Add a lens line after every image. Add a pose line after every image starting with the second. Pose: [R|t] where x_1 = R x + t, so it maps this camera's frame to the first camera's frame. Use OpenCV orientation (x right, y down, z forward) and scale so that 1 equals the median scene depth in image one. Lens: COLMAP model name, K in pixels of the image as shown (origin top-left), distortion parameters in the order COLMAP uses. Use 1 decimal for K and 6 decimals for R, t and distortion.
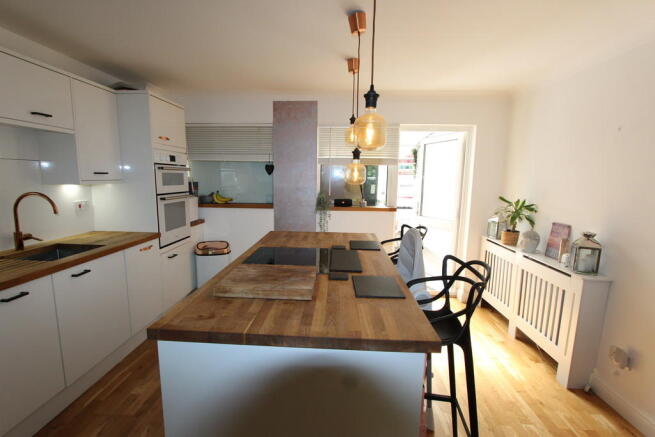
lens RADIAL K [[298.4, 0, 326.7], [0, 298.4, 219.5], [0, 0, 1]] dist [0.002263, 0.000126]
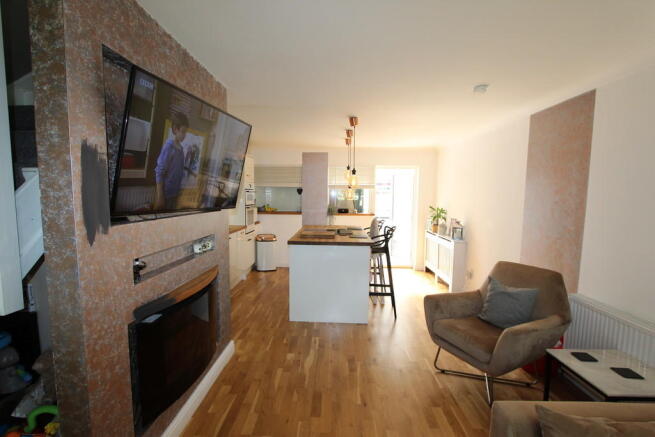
lens RADIAL K [[298.4, 0, 327.4], [0, 298.4, 219.2], [0, 0, 1]] dist [0.002263, 0.000126]
pose [[0.999891, -0.004598, 0.014016, -0.060579], [0.005495, 0.997894, -0.064625, 0.103590], [-0.013690, 0.064695, 0.997811, -0.707143]]
